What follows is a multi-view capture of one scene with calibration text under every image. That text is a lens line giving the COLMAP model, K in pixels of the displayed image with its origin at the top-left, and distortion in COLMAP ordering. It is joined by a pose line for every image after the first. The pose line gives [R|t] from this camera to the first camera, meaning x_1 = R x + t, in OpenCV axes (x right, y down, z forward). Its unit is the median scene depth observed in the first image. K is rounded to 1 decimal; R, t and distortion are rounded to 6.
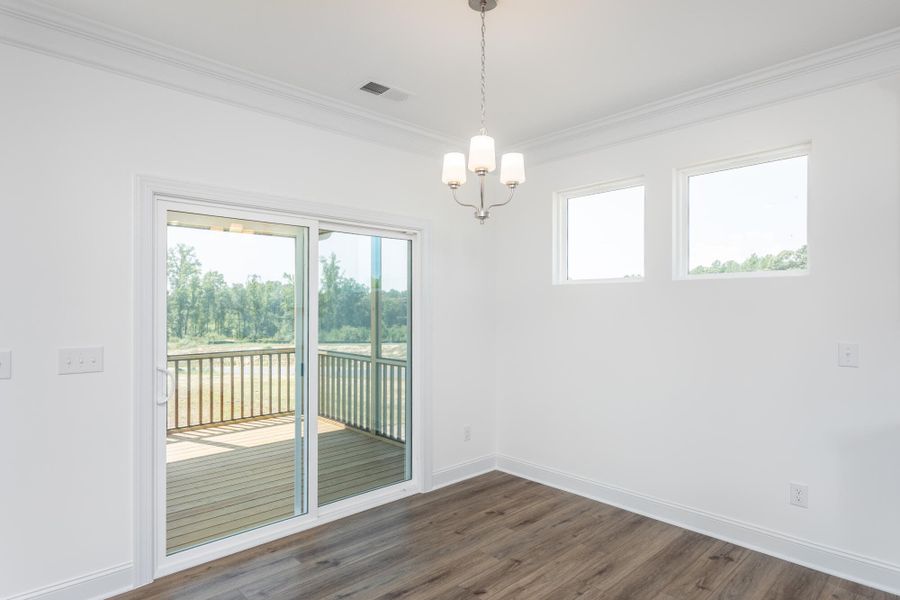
lens RADIAL K [[489.6, 0, 444.6], [0, 489.6, 307.0], [0, 0, 1]] dist [0.007502, 0.001298]
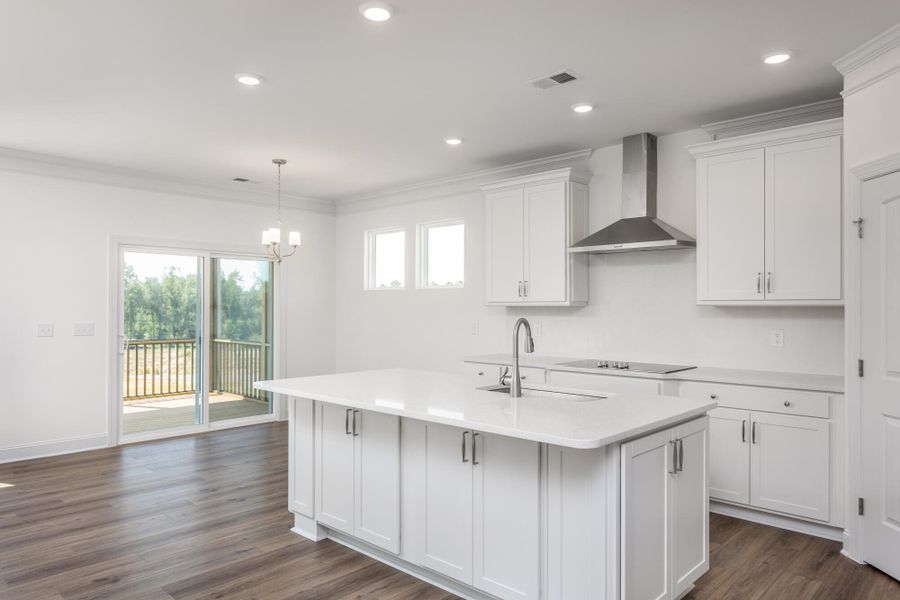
lens RADIAL K [[593.0, 0, 450.9], [0, 593.0, 303.8], [0, 0, 1]] dist [-0.017191, 0.000982]
pose [[0.997472, 0.002943, 0.071002, 0.363237], [-0.002613, 0.999985, -0.004749, 0.007225], [-0.071015, 0.004552, 0.997465, -0.930798]]
